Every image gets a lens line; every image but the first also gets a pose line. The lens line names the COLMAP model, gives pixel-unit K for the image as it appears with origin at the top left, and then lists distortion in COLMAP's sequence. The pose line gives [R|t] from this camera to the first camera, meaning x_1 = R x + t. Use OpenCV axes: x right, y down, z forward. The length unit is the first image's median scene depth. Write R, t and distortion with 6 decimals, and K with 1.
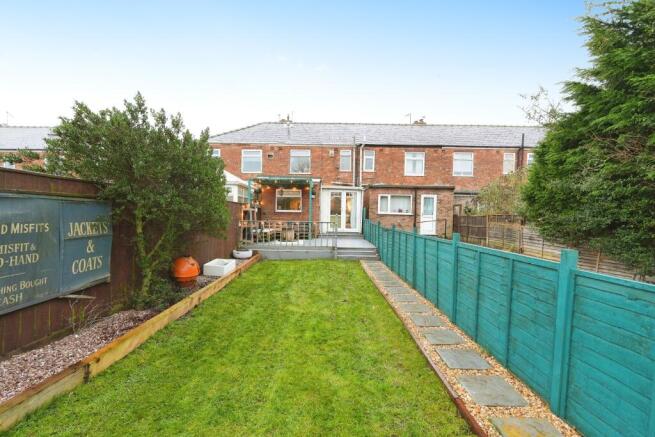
lens RADIAL K [[287.6, 0, 324.3], [0, 287.6, 212.0], [0, 0, 1]] dist [-0.000708, -0.000044]
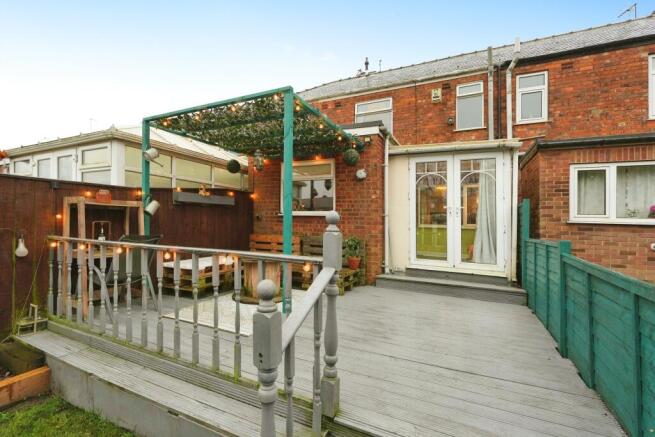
lens RADIAL K [[287.6, 0, 324.3], [0, 287.6, 212.0], [0, 0, 1]] dist [-0.000708, -0.000044]
pose [[0.900898, -0.011578, -0.433876, 0.070142], [-0.003420, 0.999424, -0.033769, 0.006816], [0.434017, 0.031906, 0.900339, 0.556922]]
